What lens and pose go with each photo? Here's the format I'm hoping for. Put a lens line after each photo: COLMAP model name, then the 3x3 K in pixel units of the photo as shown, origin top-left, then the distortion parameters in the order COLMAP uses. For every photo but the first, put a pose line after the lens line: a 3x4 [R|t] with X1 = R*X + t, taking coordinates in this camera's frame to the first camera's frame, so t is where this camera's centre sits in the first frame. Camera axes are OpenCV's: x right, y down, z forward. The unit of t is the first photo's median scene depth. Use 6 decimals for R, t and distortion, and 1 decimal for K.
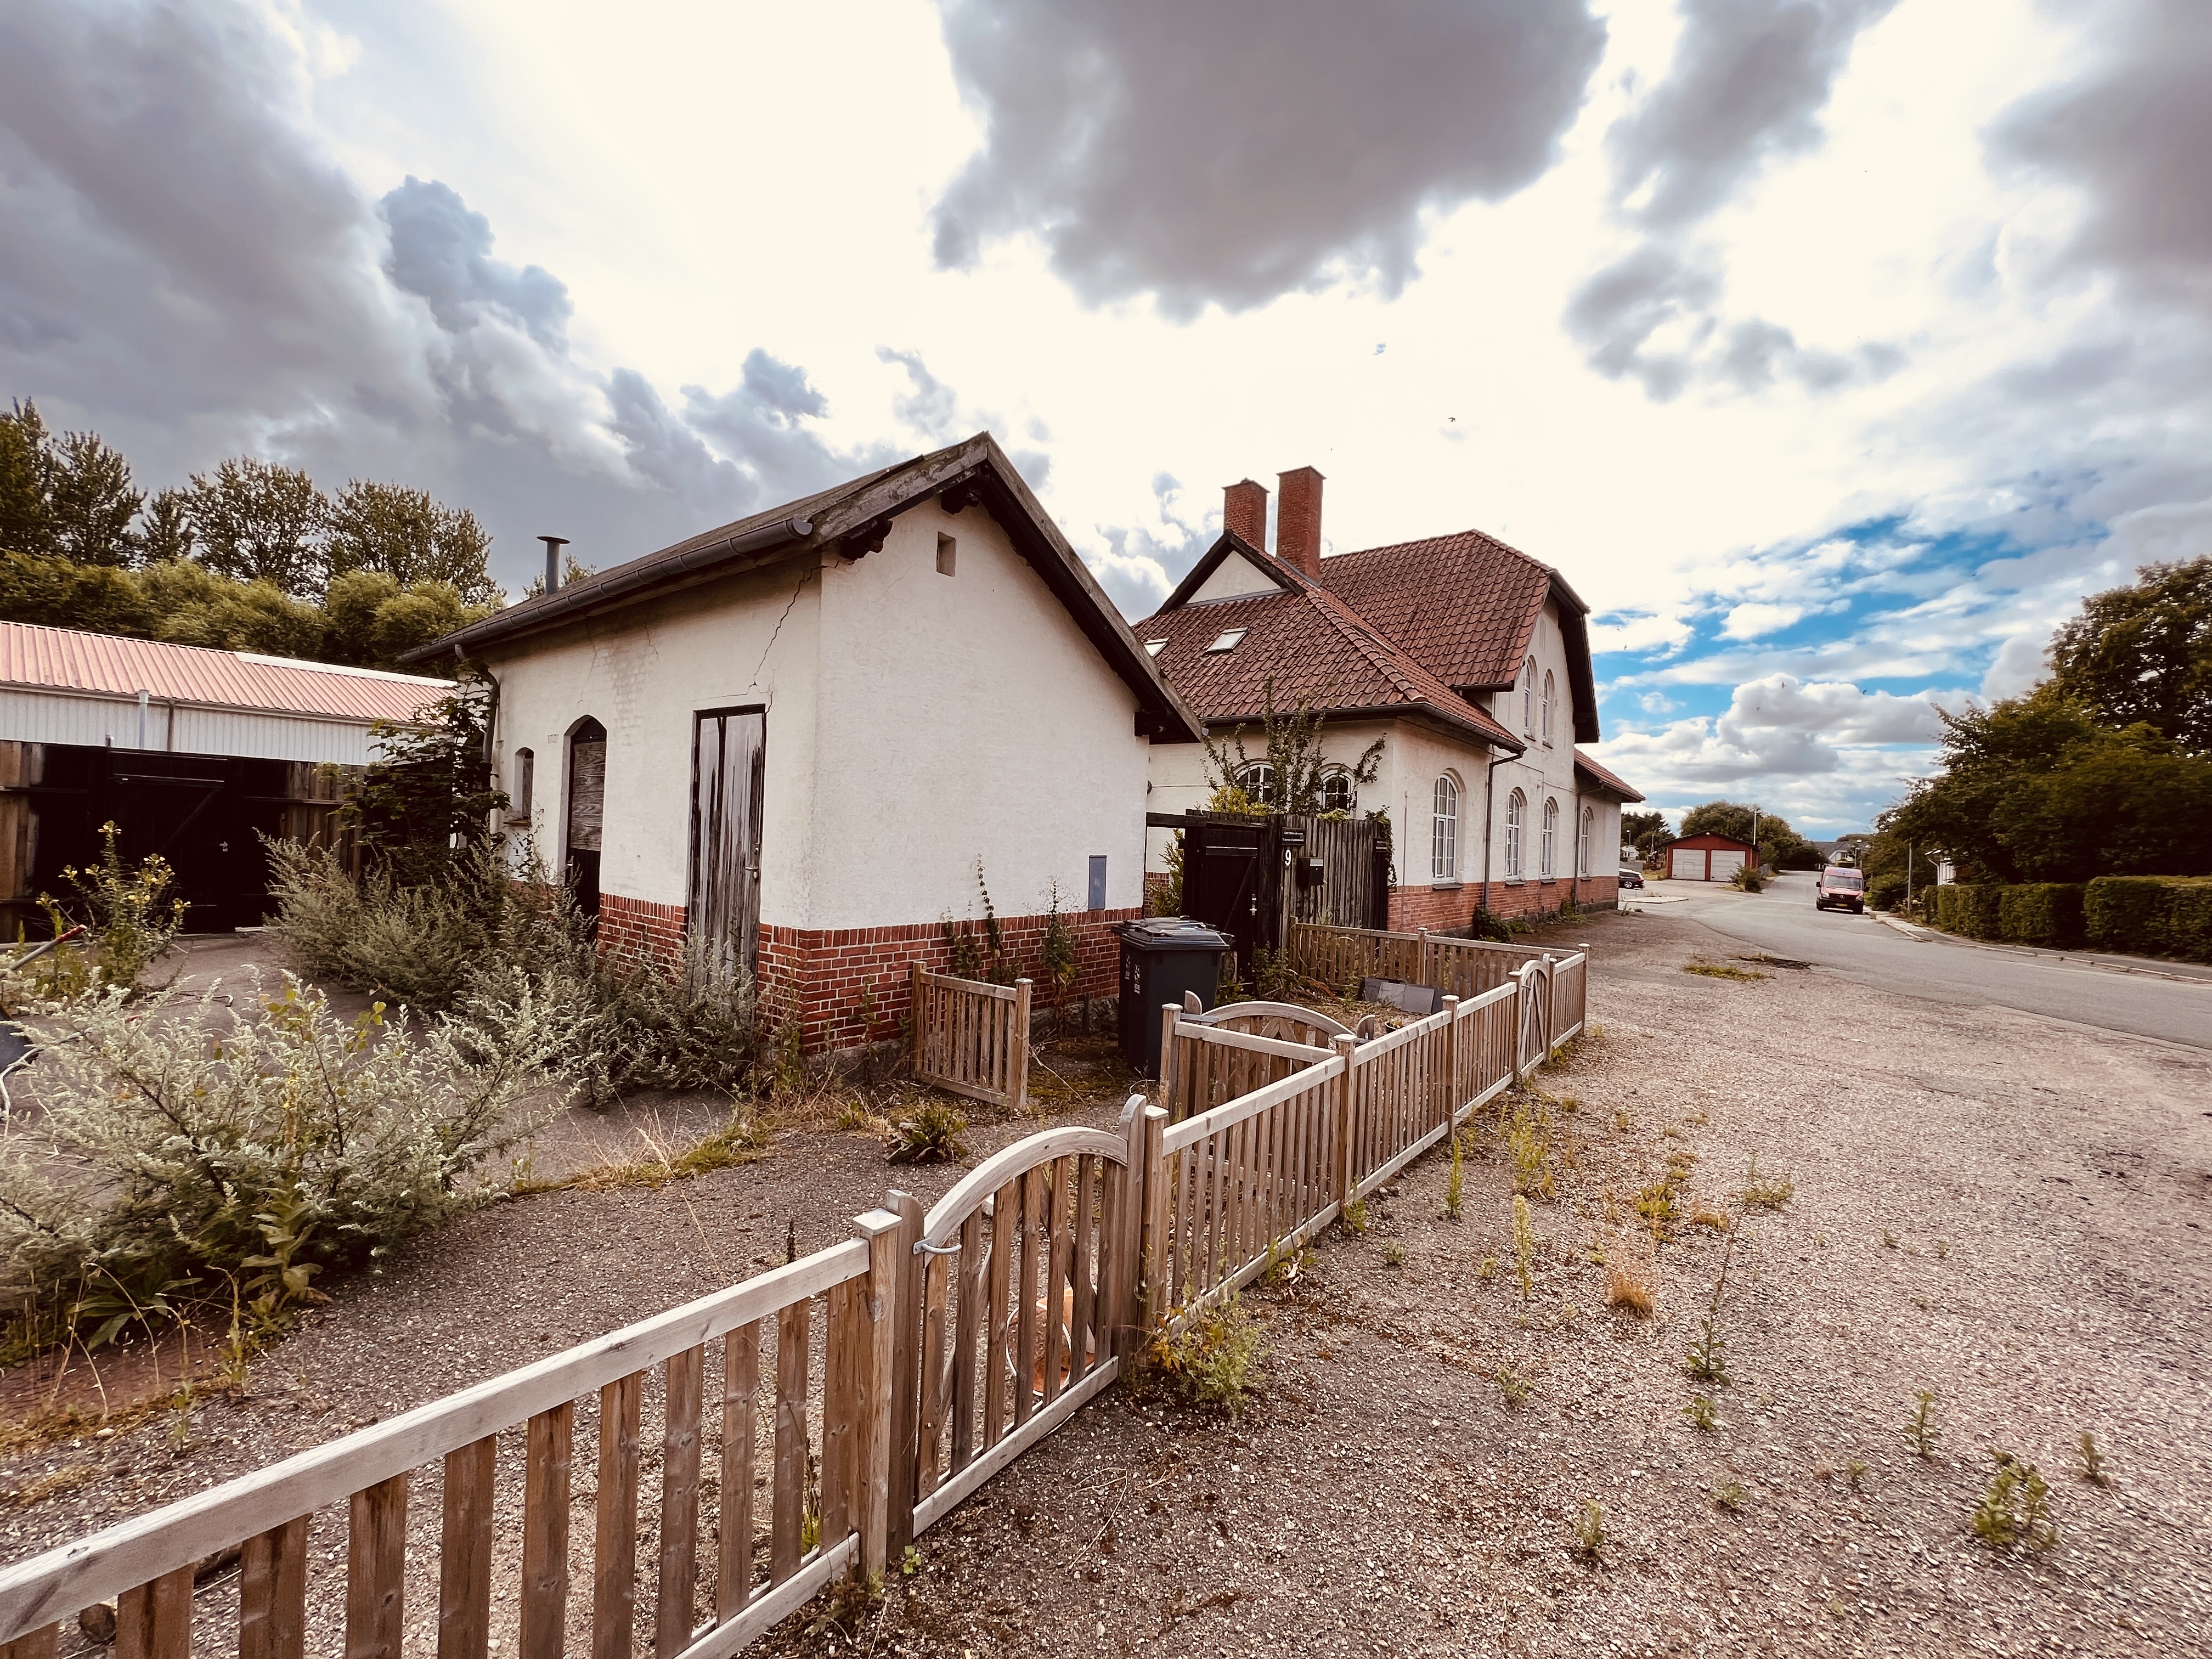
lens RADIAL K [[883.5, 0, 1104.1], [0, 883.5, 838.4], [0, 0, 1]] dist [-0.000451, 0.000213]
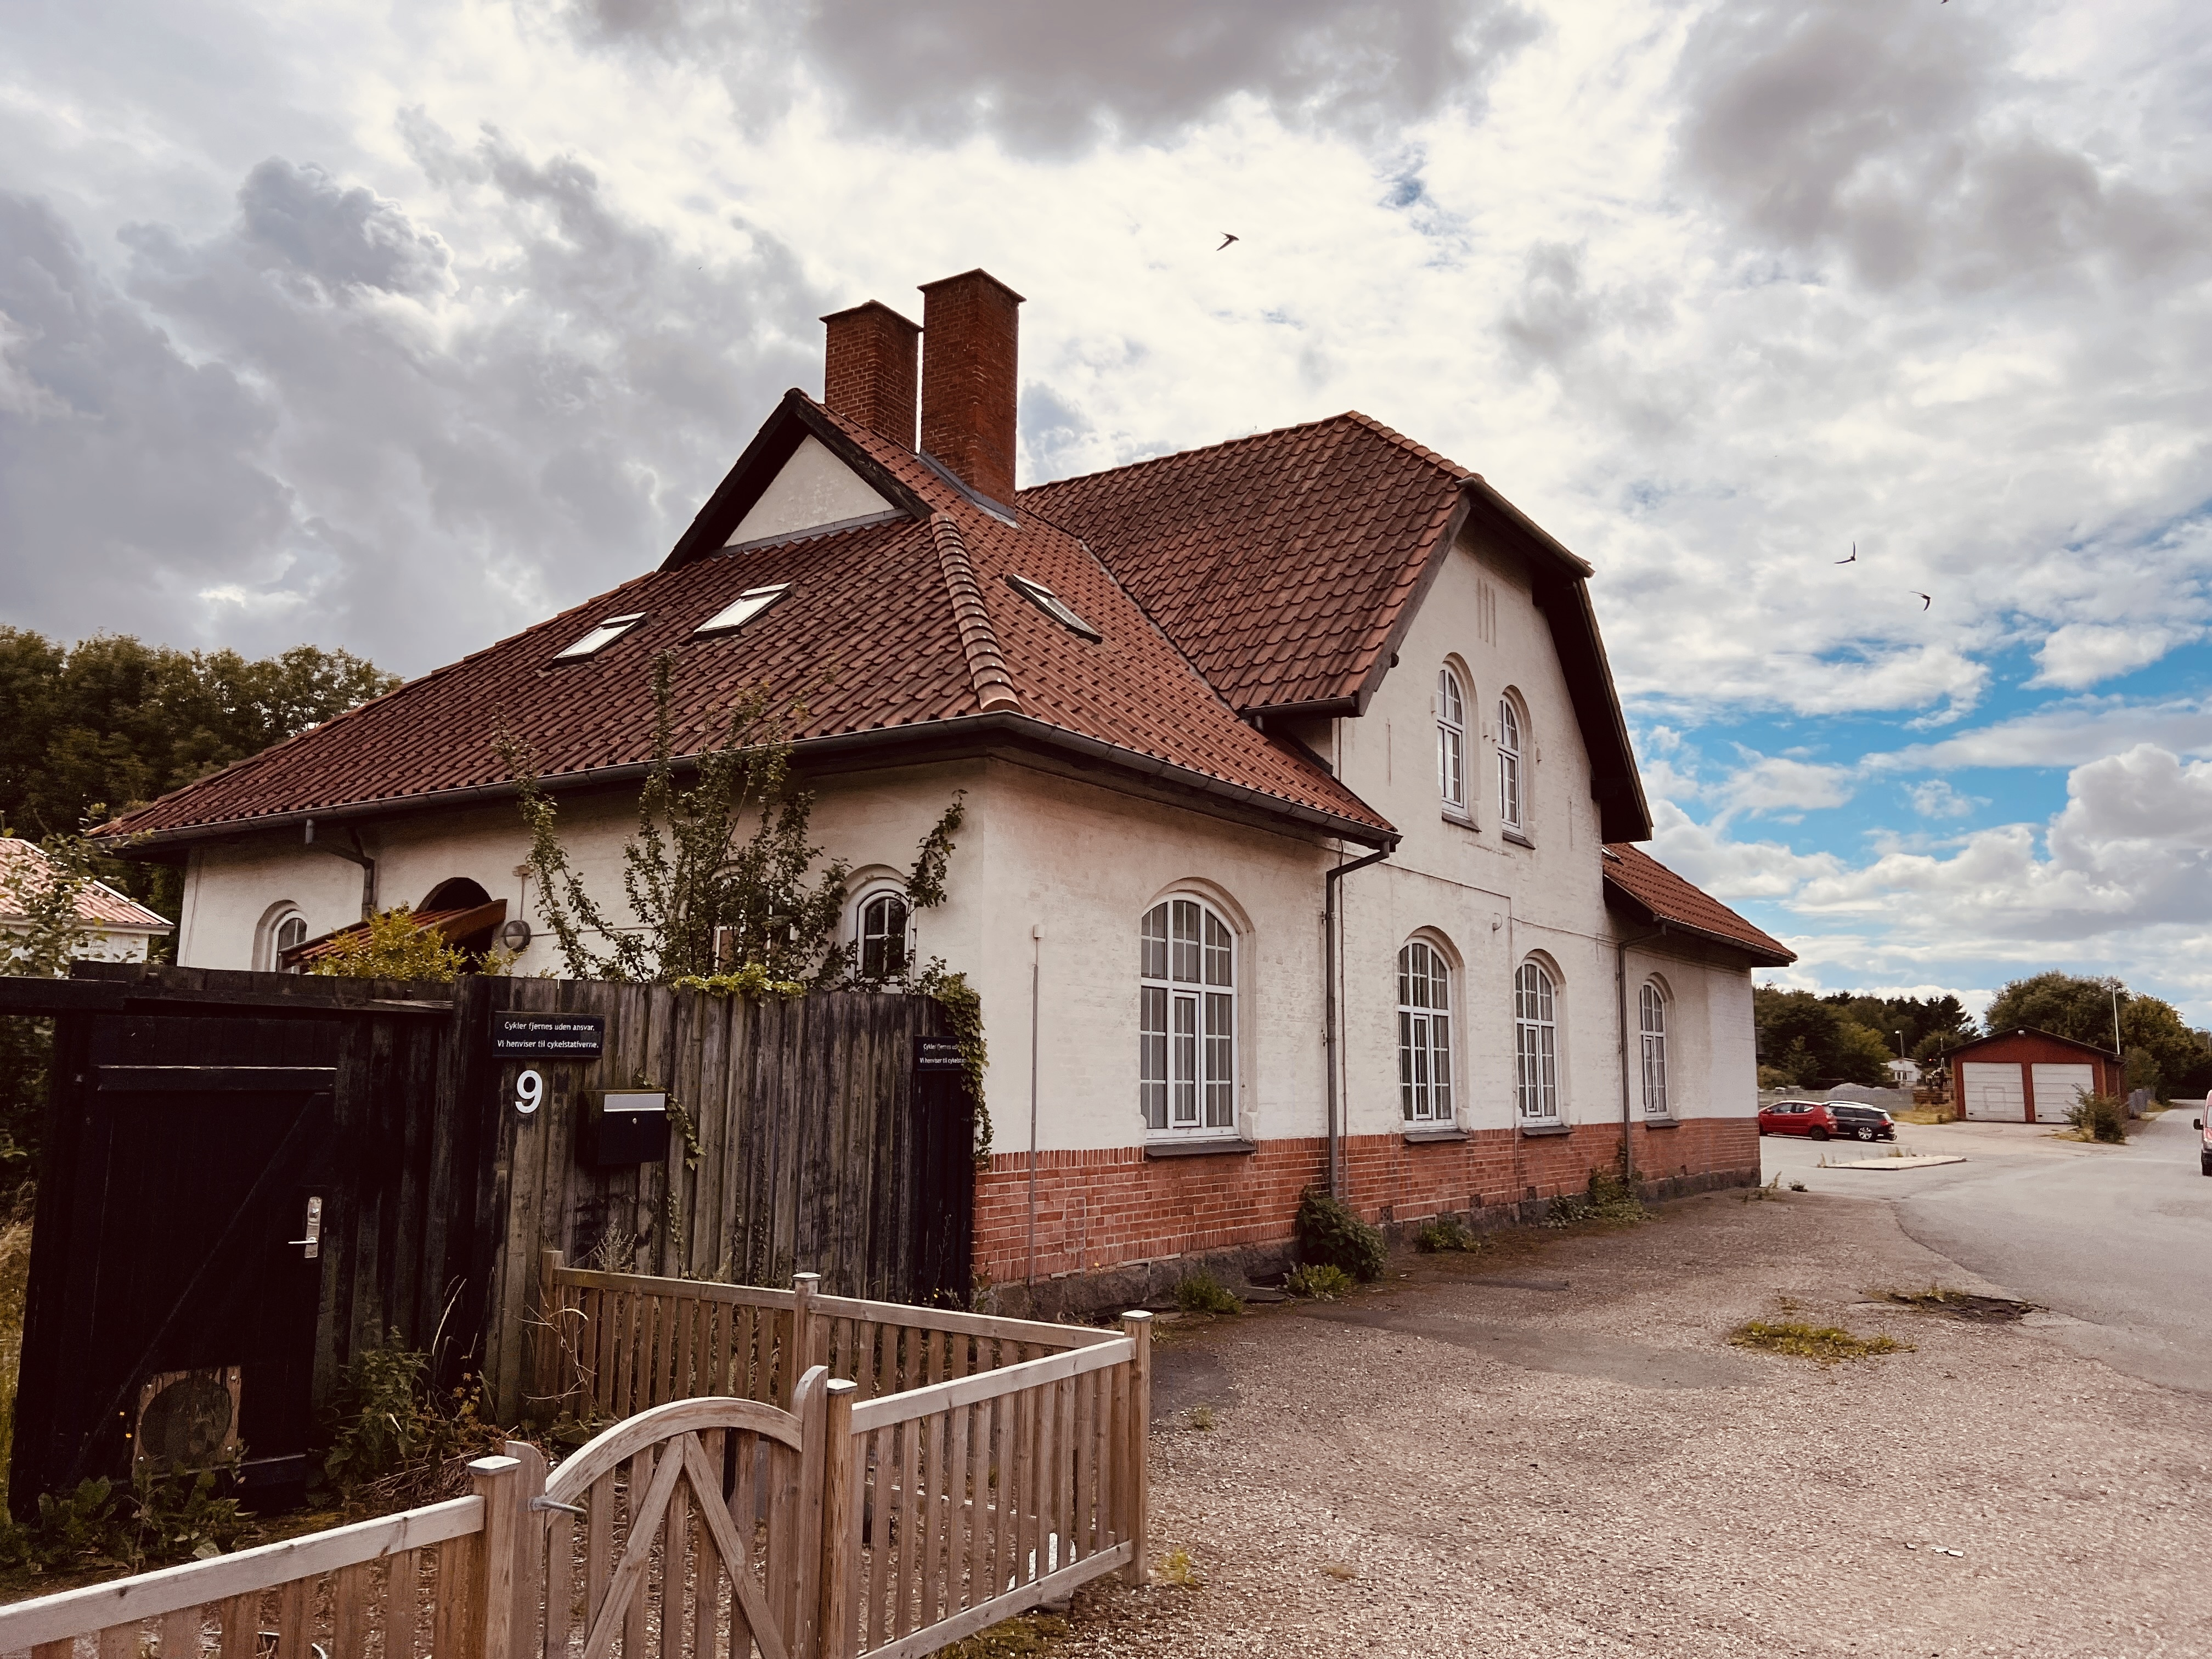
lens RADIAL K [[1650.5, 0, 1096.7], [0, 1650.5, 825.4], [0, 0, 1]] dist [0.087992, -0.108526]
pose [[0.996278, -0.011957, 0.085360, 0.066742], [0.024075, 0.989519, -0.142382, 0.002790], [-0.082763, 0.143907, 0.986124, 0.044096]]
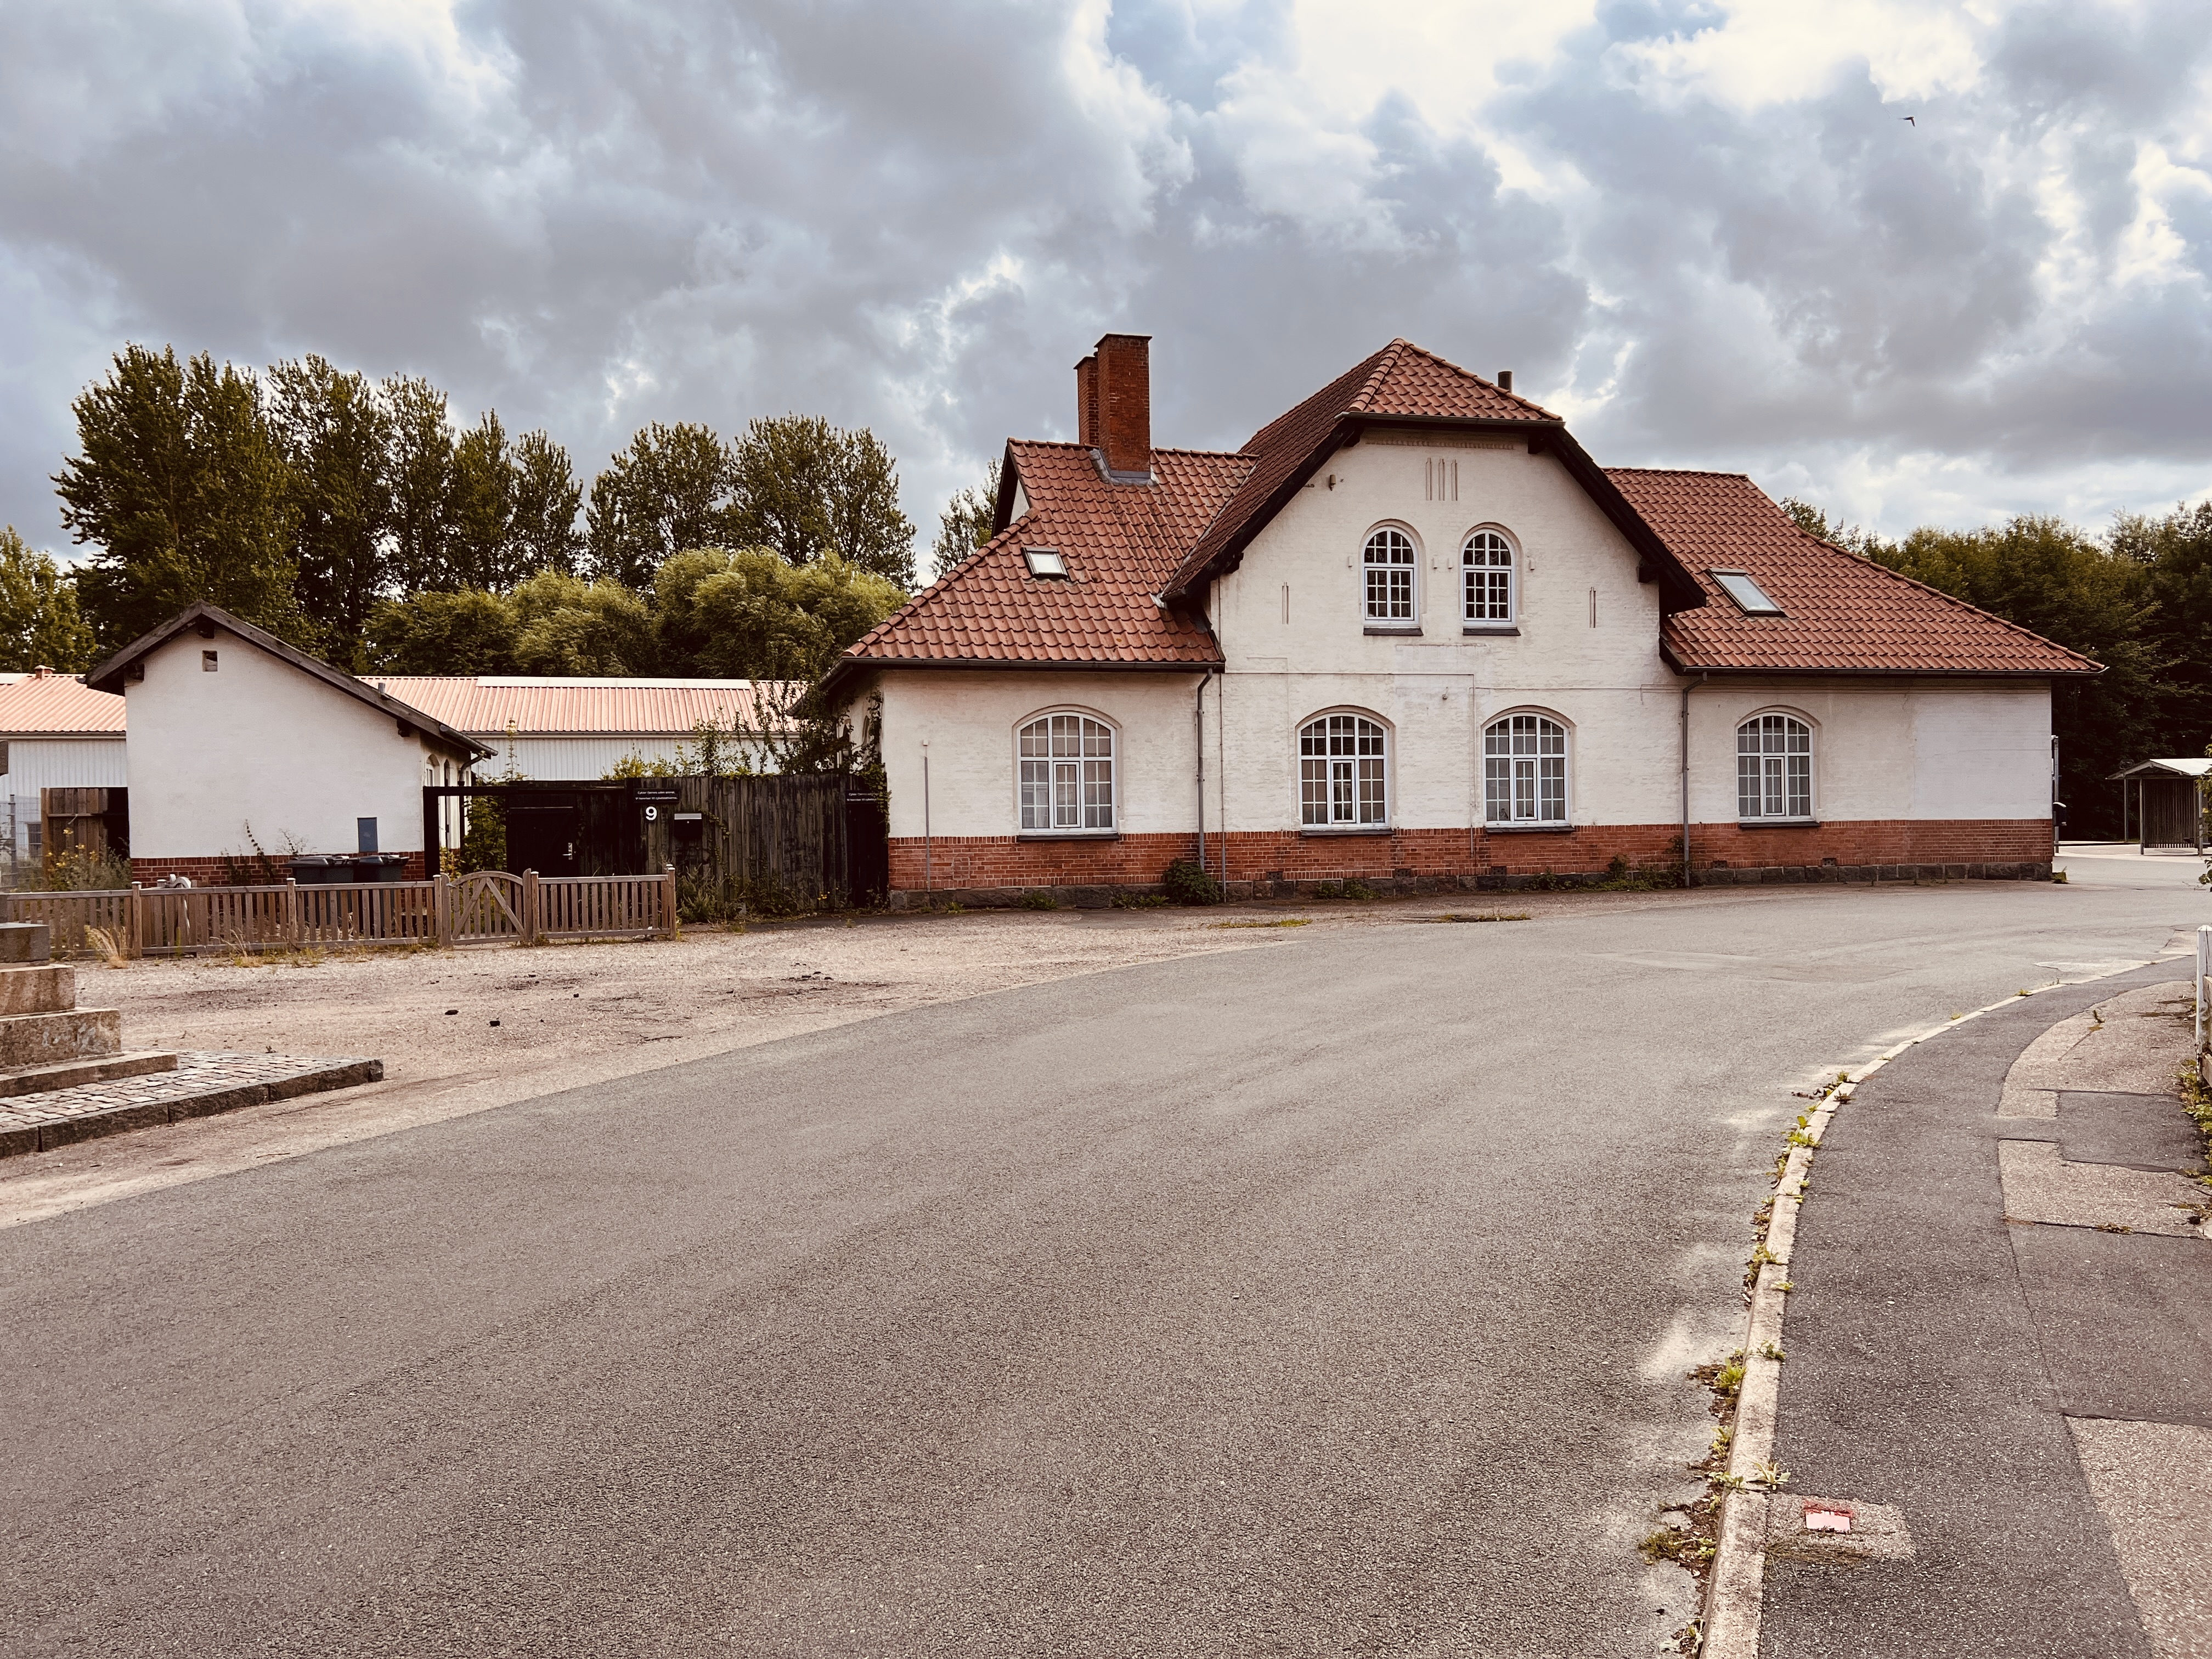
lens RADIAL K [[1644.8, 0, 1119.5], [0, 1644.8, 851.0], [0, 0, 1]] dist [0.108002, -0.192879]
pose [[0.810048, -0.041152, -0.584918, 0.343183], [0.047491, 0.998862, -0.004506, 0.019028], [0.584437, -0.024128, 0.811080, -0.075797]]
